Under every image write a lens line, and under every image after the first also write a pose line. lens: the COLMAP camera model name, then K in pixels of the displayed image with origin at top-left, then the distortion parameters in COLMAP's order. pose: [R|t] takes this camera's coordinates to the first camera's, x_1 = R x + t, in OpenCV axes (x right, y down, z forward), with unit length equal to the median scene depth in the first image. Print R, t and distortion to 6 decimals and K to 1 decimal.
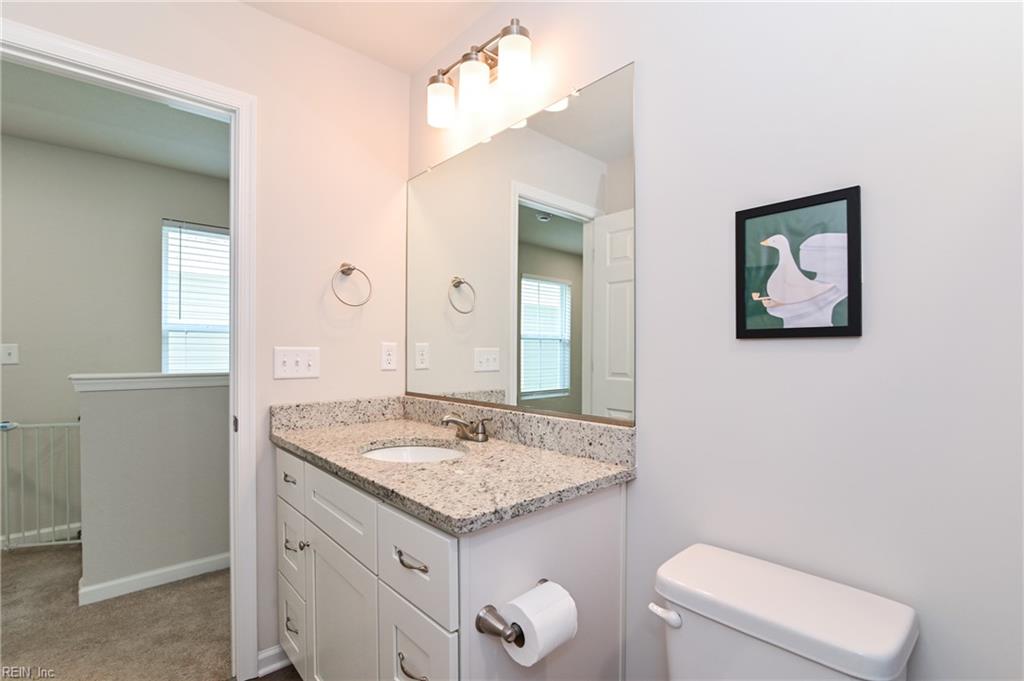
lens RADIAL K [[481.7, 0, 518.1], [0, 481.7, 344.4], [0, 0, 1]] dist [-0.024566, 0.000965]
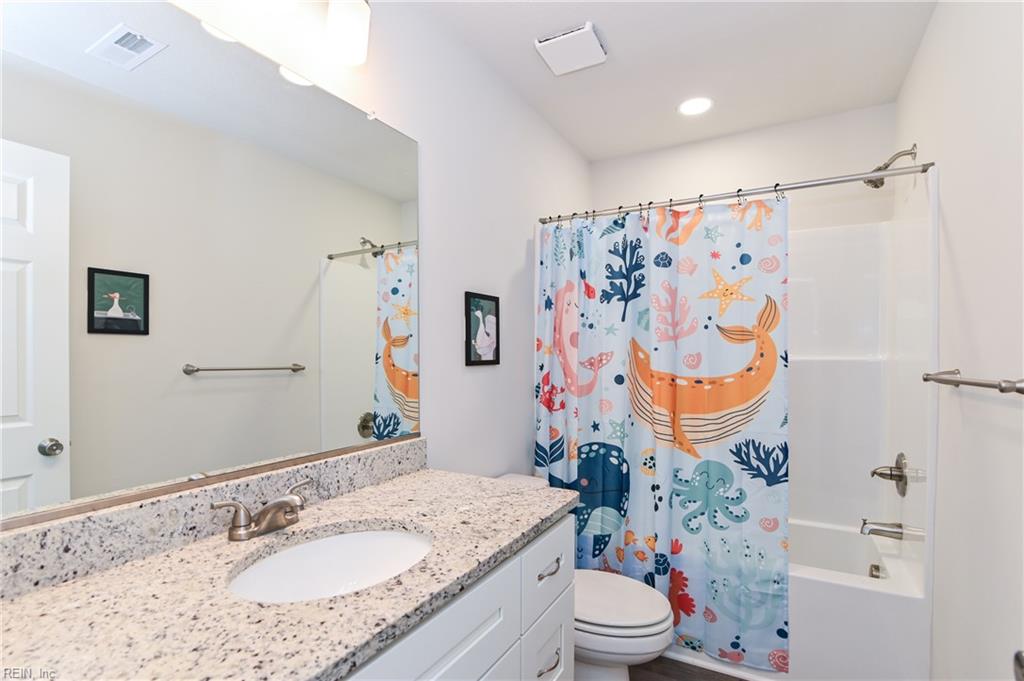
lens RADIAL K [[481.7, 0, 507.1], [0, 481.7, 361.4], [0, 0, 1]] dist [-0.024566, 0.000965]
pose [[-0.310661, -0.012224, 0.950442, -1.171669], [-0.006722, 0.999921, 0.010664, -0.045263], [-0.950497, -0.003076, -0.310718, 1.344372]]
